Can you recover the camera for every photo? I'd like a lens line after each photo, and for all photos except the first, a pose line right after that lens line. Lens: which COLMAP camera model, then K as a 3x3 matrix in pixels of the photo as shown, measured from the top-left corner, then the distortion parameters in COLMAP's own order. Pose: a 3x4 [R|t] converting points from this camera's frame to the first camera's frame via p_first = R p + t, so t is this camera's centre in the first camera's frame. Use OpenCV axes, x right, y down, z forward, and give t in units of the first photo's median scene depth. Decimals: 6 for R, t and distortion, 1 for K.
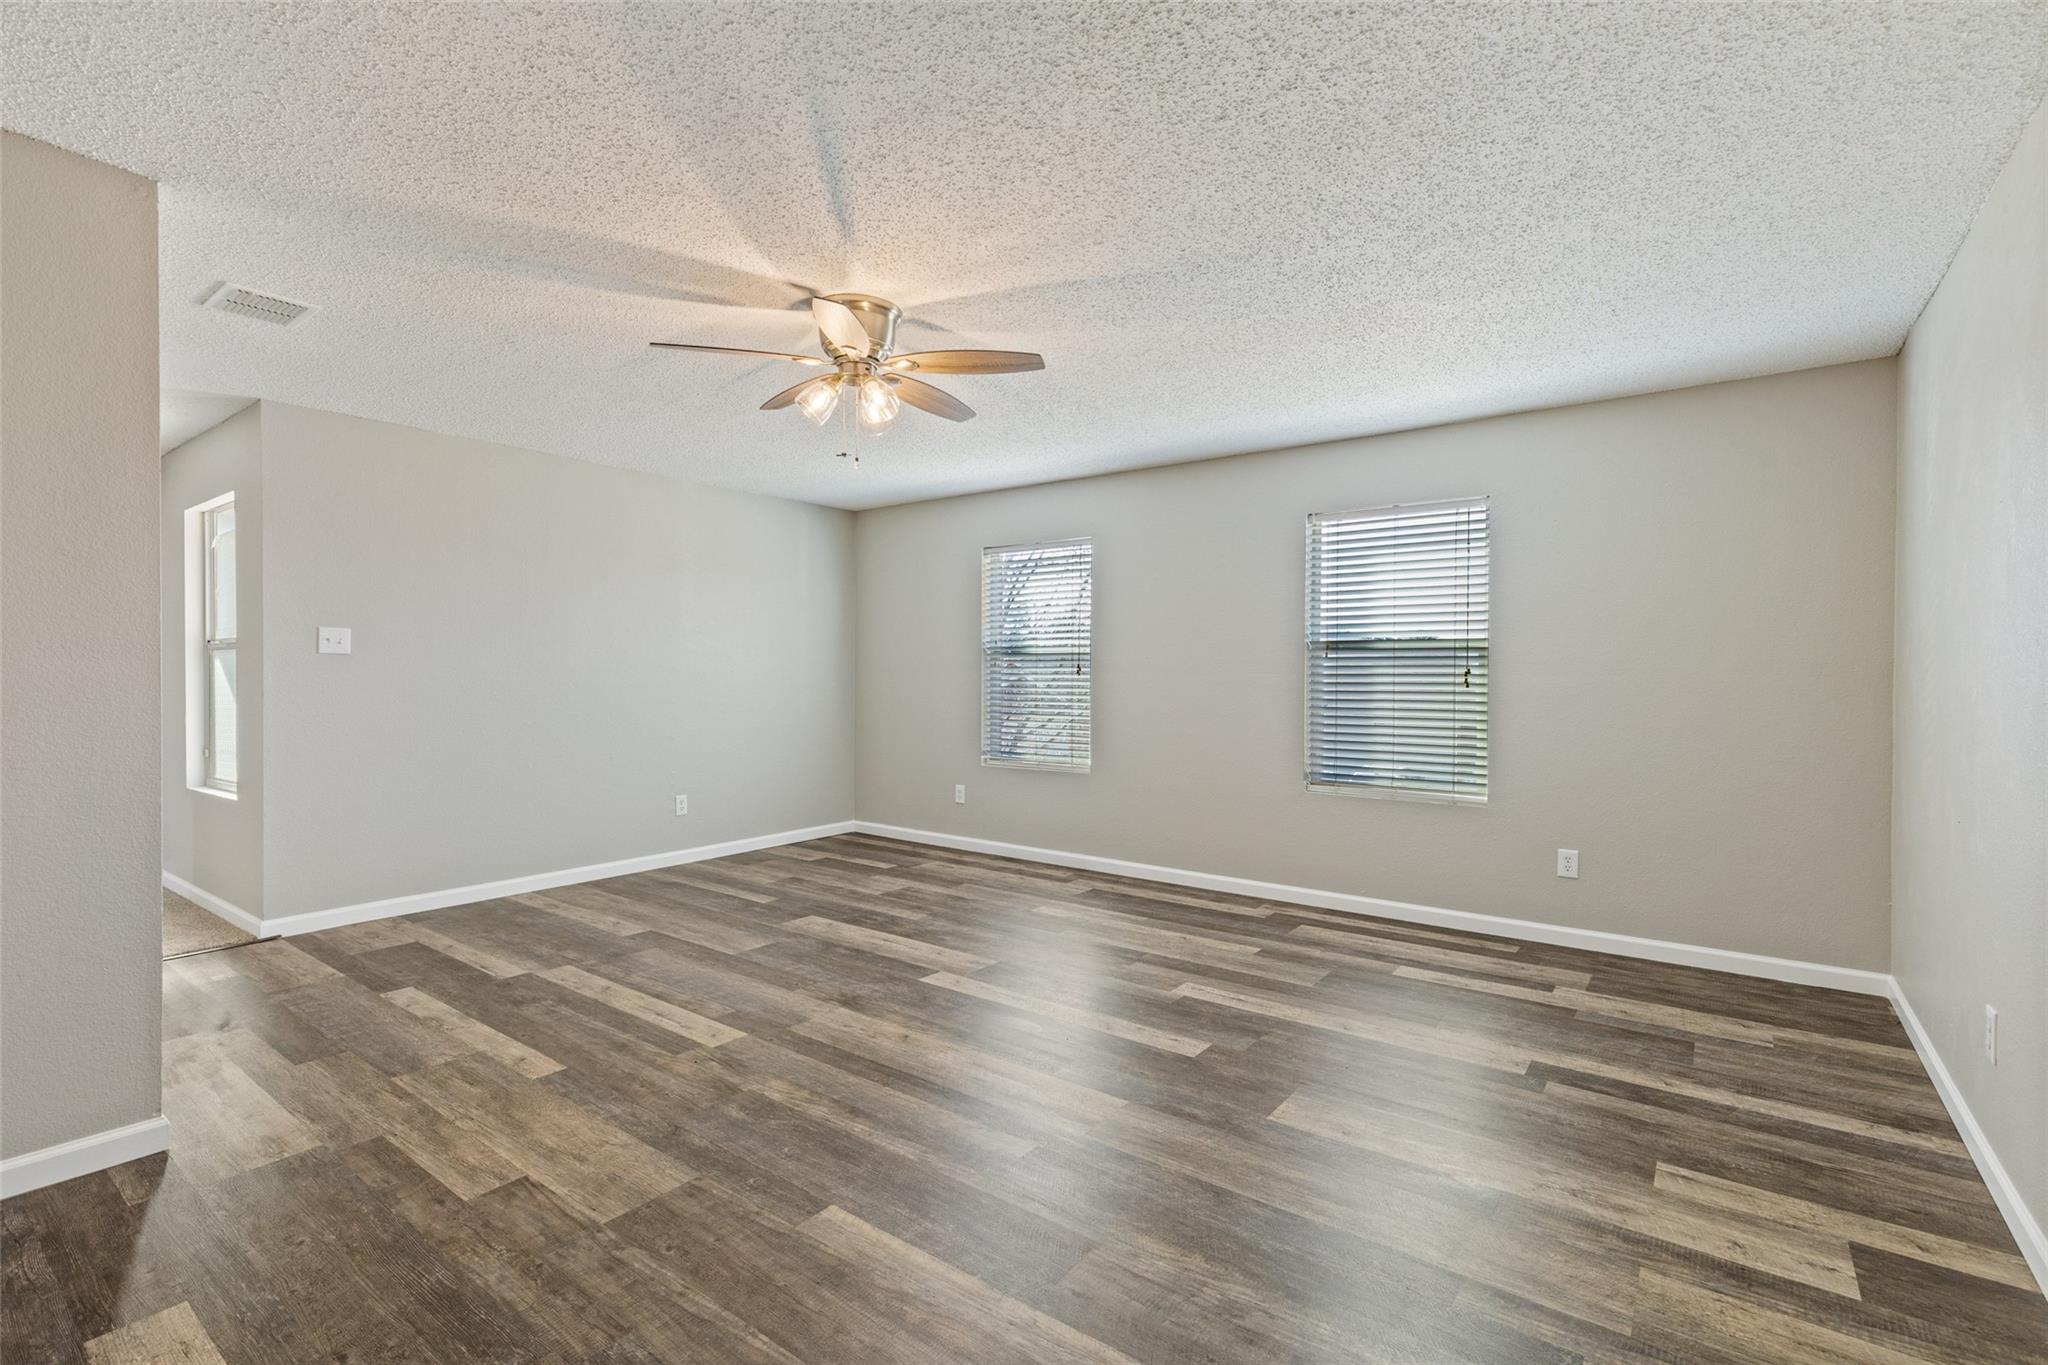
lens RADIAL K [[925.3, 0, 1029.1], [0, 925.3, 677.7], [0, 0, 1]] dist [0.002207, -0.001207]
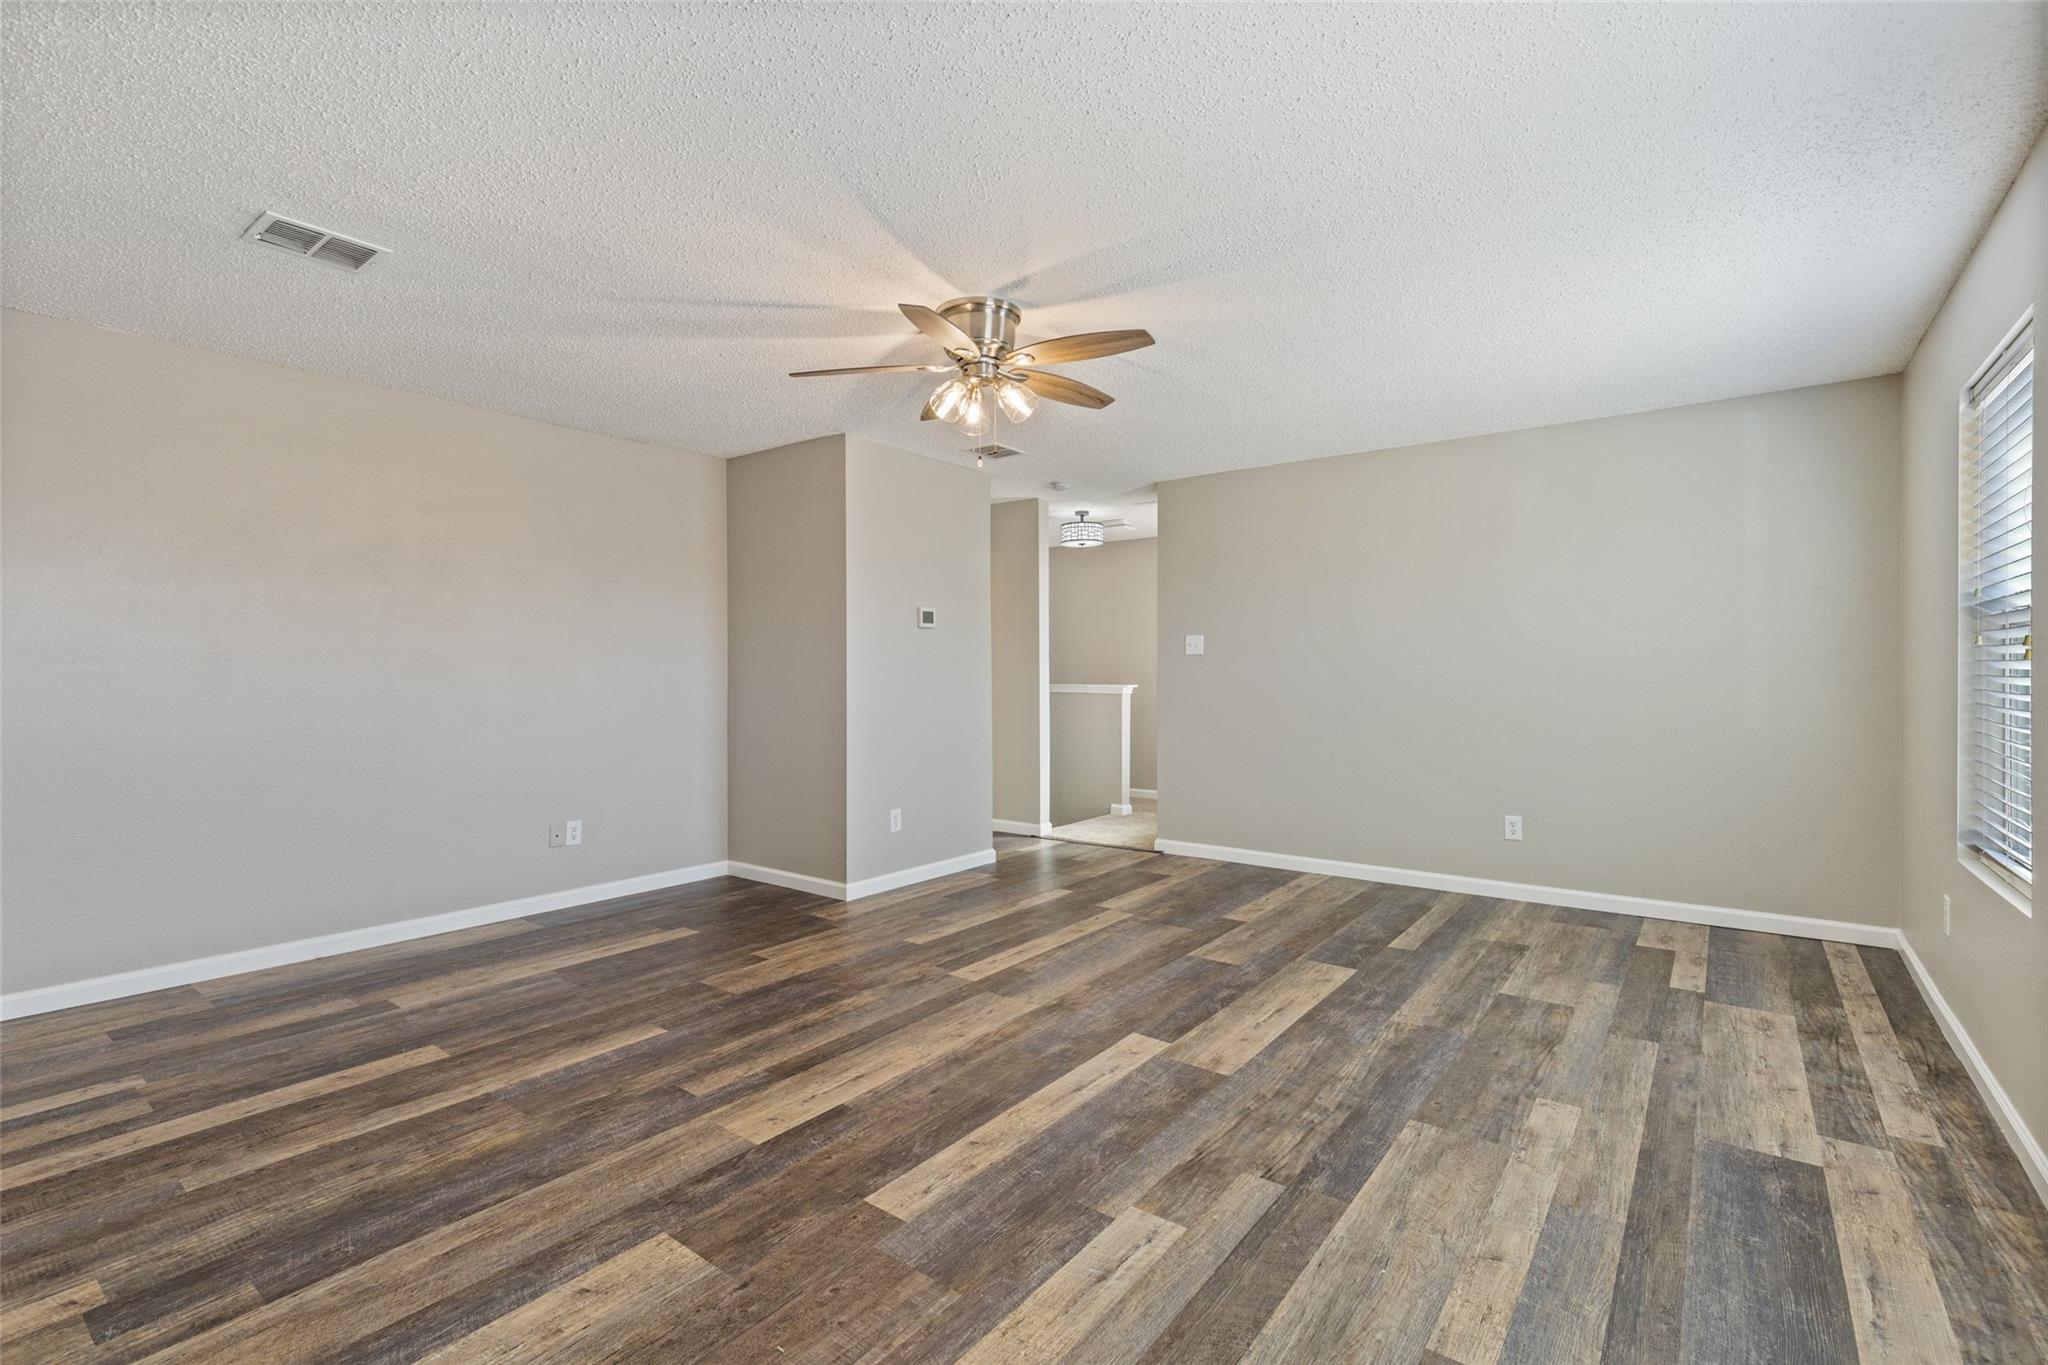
lens RADIAL K [[925.3, 0, 1030.2], [0, 925.3, 680.8], [0, 0, 1]] dist [0.002207, -0.001207]
pose [[-0.005810, 0.009951, -0.999934, 0.808499], [-0.003105, 0.999945, 0.009969, -0.001150], [0.999978, 0.003163, -0.005779, 1.025502]]
